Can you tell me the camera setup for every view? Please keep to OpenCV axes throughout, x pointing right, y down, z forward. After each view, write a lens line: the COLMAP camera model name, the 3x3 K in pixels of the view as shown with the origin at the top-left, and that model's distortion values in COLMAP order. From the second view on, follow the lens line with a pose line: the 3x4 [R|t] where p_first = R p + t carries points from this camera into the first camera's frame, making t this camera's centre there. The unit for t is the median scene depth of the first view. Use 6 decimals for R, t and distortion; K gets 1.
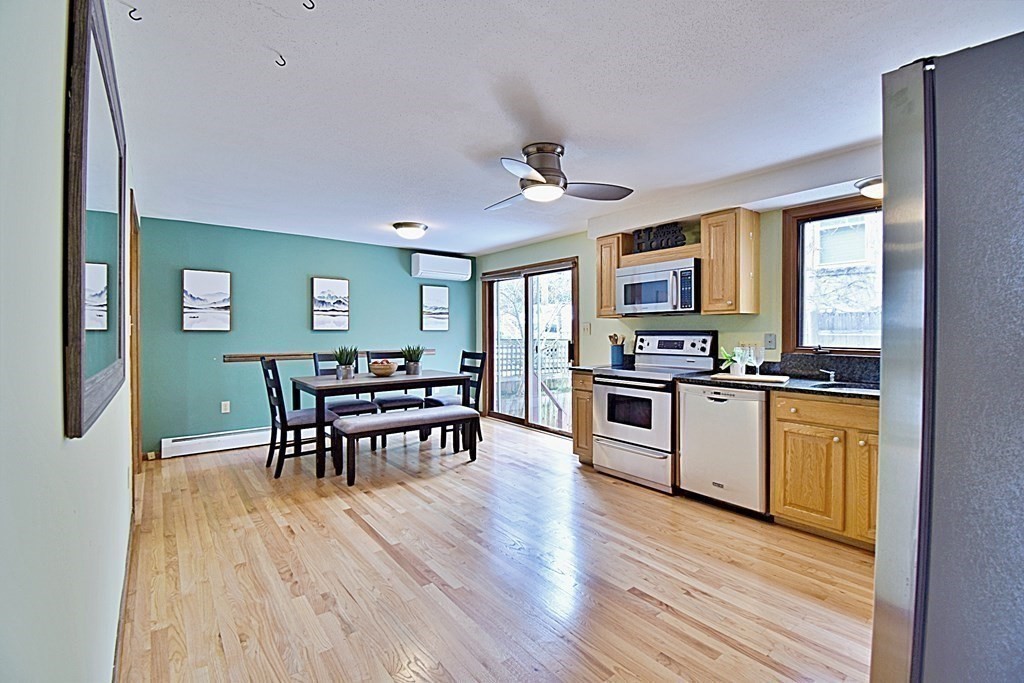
lens RADIAL K [[453.8, 0, 514.4], [0, 453.8, 334.5], [0, 0, 1]] dist [-0.002147, -0.000864]
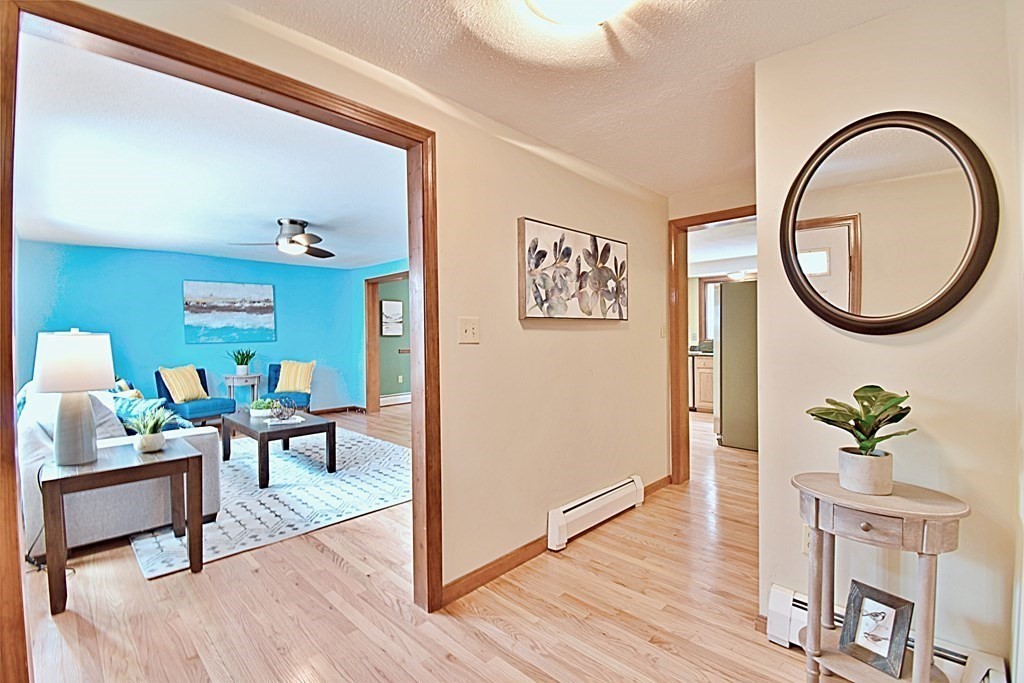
lens RADIAL K [[453.8, 0, 514.4], [0, 453.8, 334.5], [0, 0, 1]] dist [-0.002147, -0.000864]
pose [[0.991045, -0.013282, 0.132868, -0.520658], [0.013861, 0.999898, -0.003434, 0.001010], [-0.132809, 0.005245, 0.991128, -0.937836]]
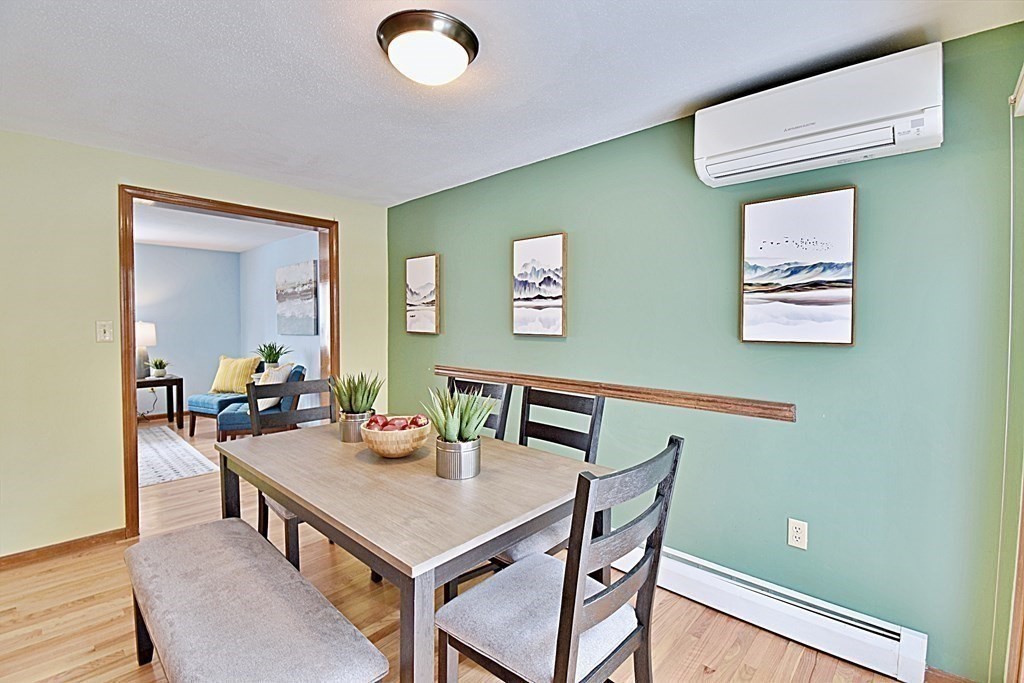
lens RADIAL K [[453.8, 0, 514.4], [0, 453.8, 334.5], [0, 0, 1]] dist [-0.002147, -0.000864]
pose [[0.163897, 0.029747, -0.986029, 0.153951], [-0.006355, 0.999556, 0.029099, -0.034970], [0.986457, 0.001497, 0.164013, 1.209372]]
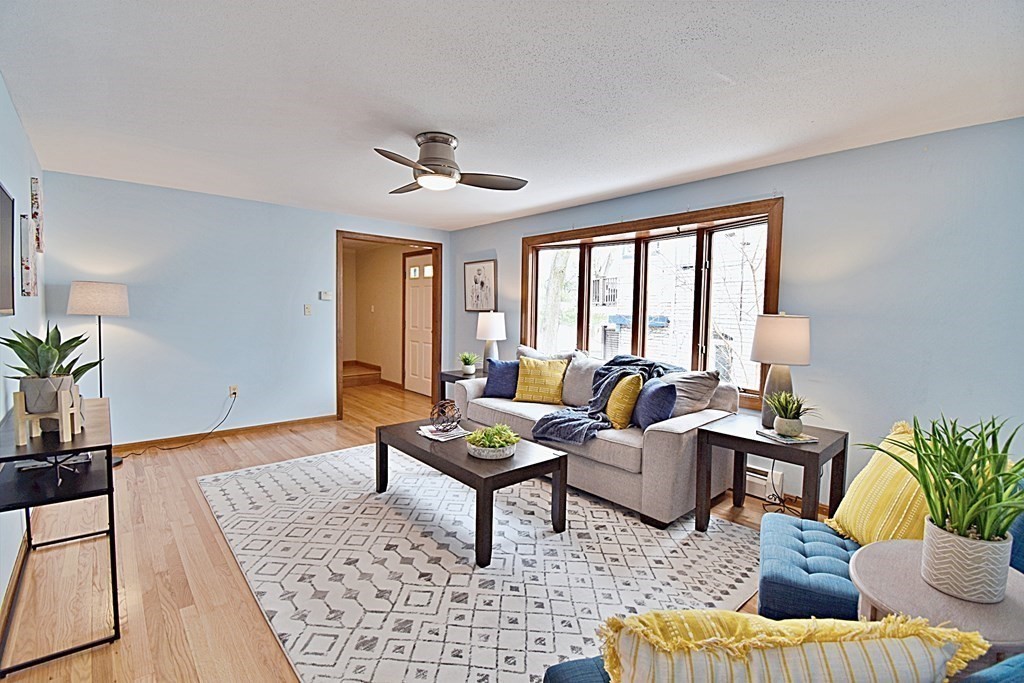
lens RADIAL K [[448.0, 0, 510.2], [0, 448.0, 339.4], [0, 0, 1]] dist [0.000996, -0.000077]
pose [[-0.997760, -0.012483, -0.065722, -0.976346], [-0.017211, 0.997265, 0.071879, -0.027824], [0.064645, 0.072849, -0.995246, 0.944140]]
